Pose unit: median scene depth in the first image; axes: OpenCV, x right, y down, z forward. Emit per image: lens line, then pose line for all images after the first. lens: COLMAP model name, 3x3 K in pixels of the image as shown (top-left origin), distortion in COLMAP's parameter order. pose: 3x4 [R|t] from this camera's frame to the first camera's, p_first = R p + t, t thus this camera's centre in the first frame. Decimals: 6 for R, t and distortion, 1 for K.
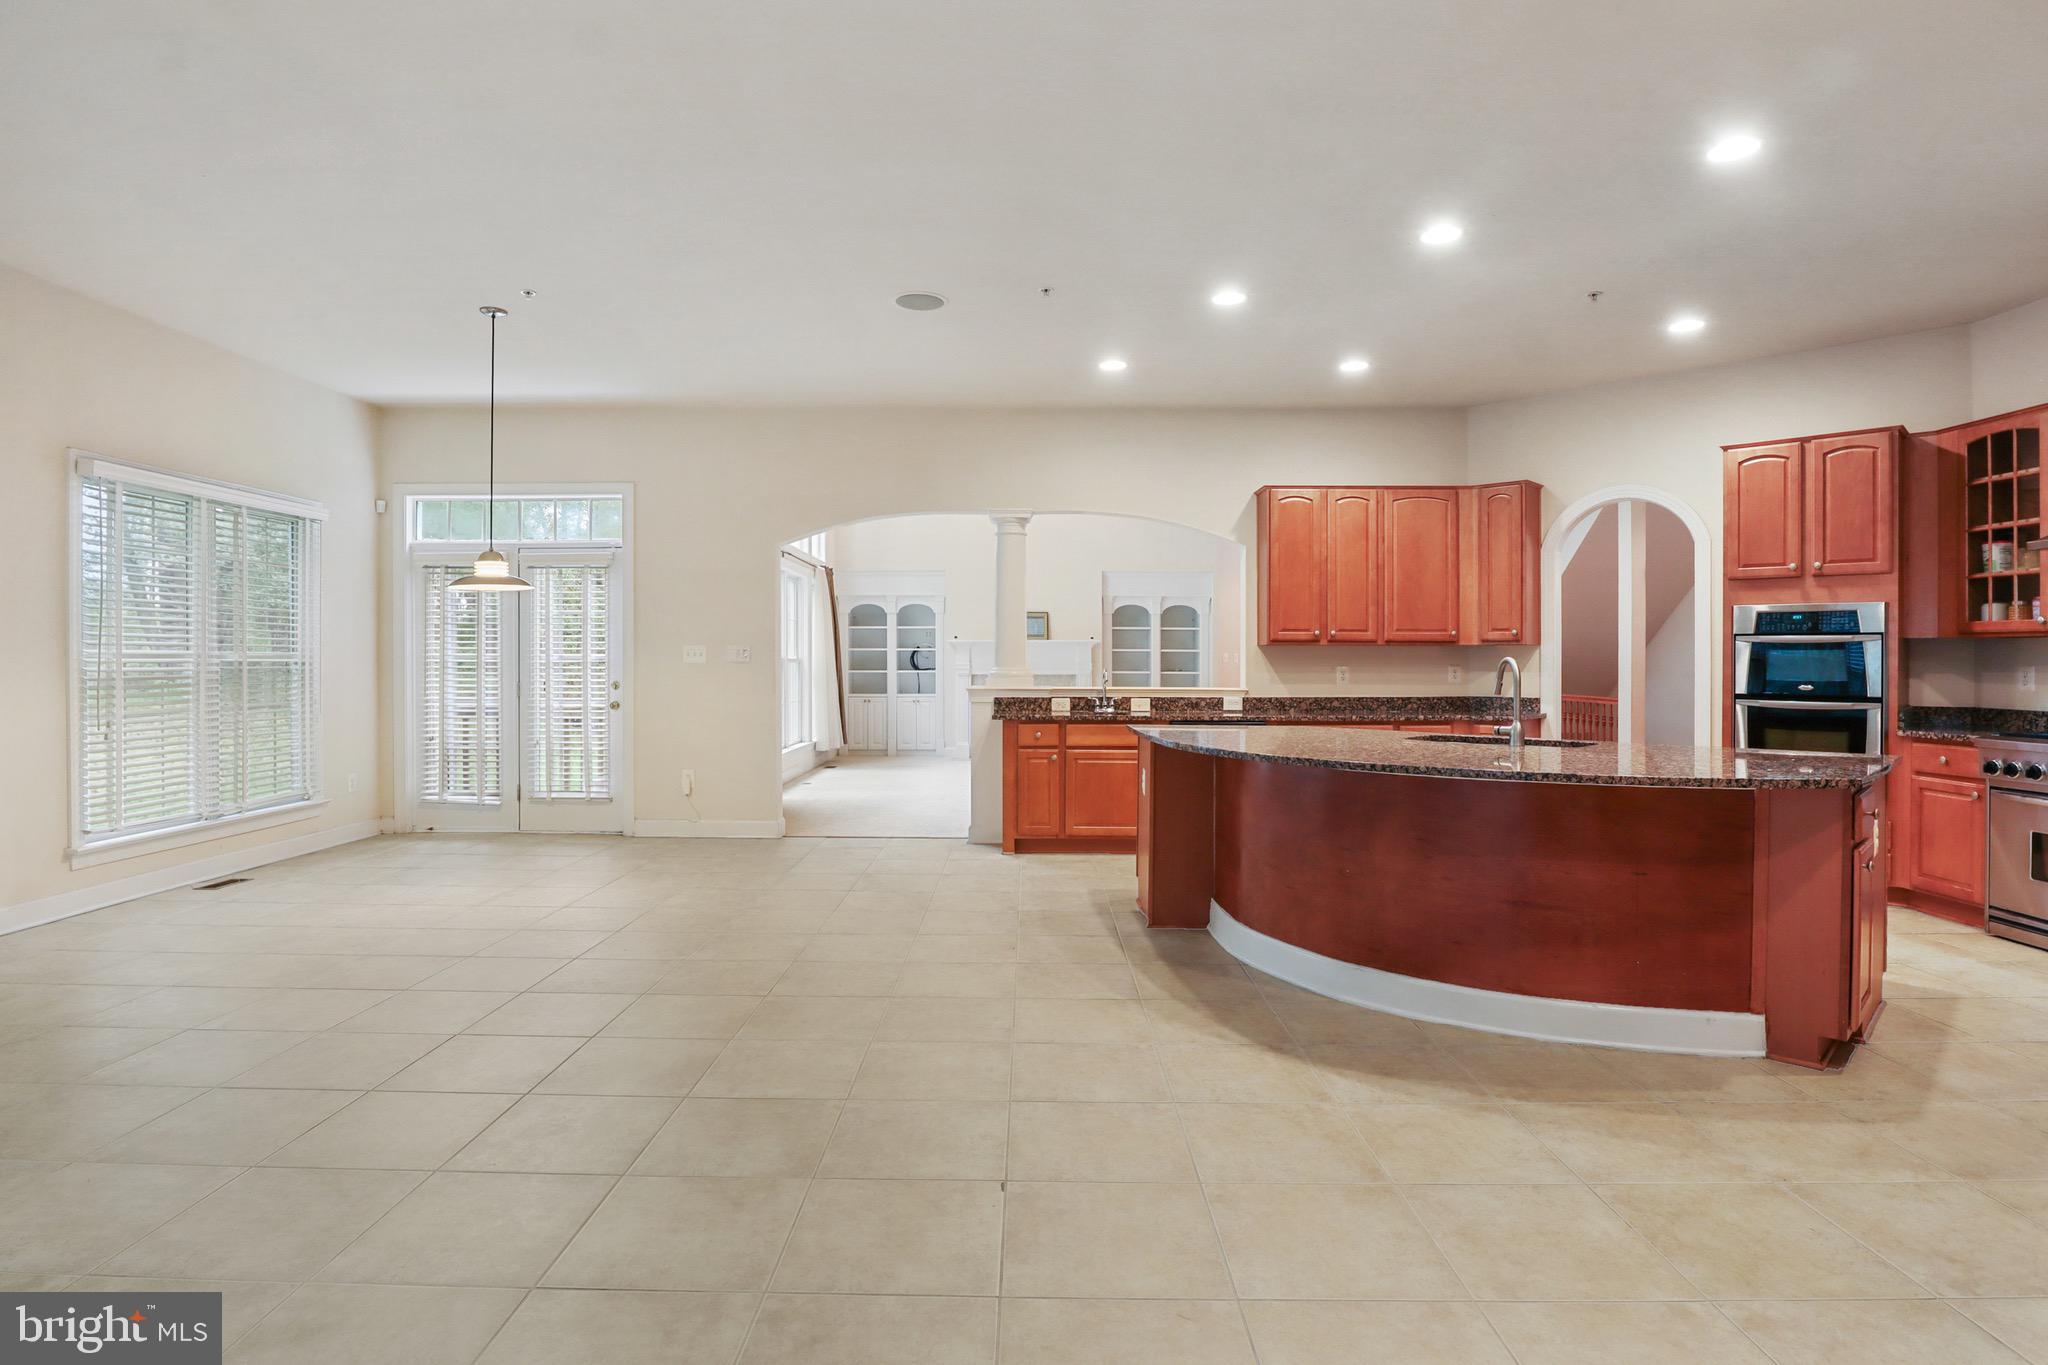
lens RADIAL K [[1039.5, 0, 1026.1], [0, 1039.5, 662.9], [0, 0, 1]] dist [-0.017801, -0.001775]
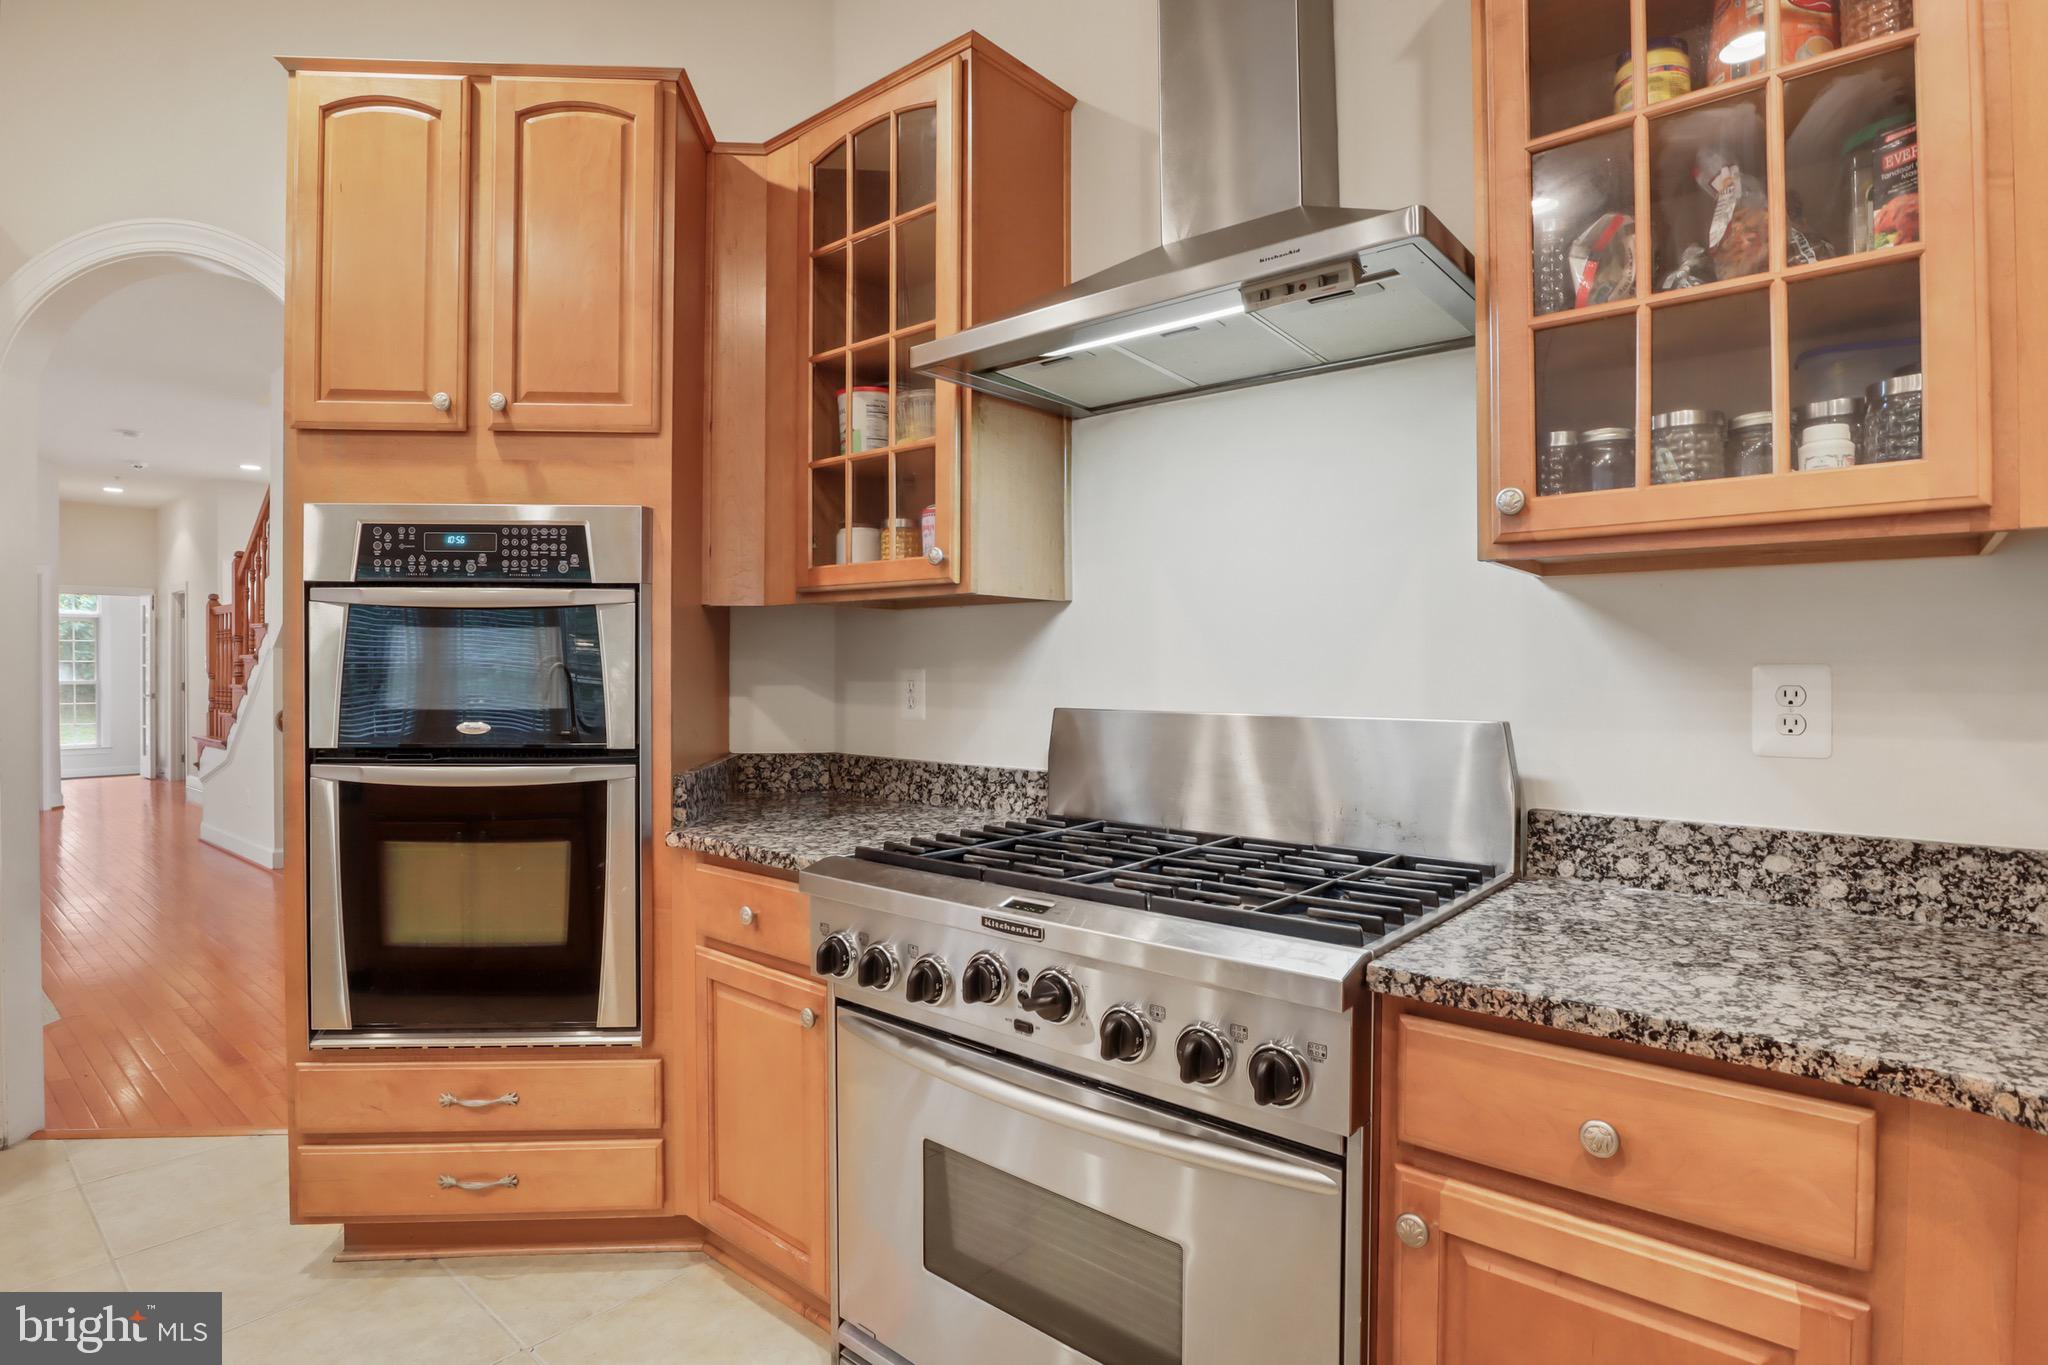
lens RADIAL K [[1039.5, 0, 1024.3], [0, 1039.5, 673.9], [0, 0, 1]] dist [-0.017801, -0.001775]
pose [[0.639788, -0.004669, 0.768537, 0.624434], [0.001758, 0.999988, 0.004612, 0.003238], [-0.768549, -0.001600, 0.639788, 0.632442]]
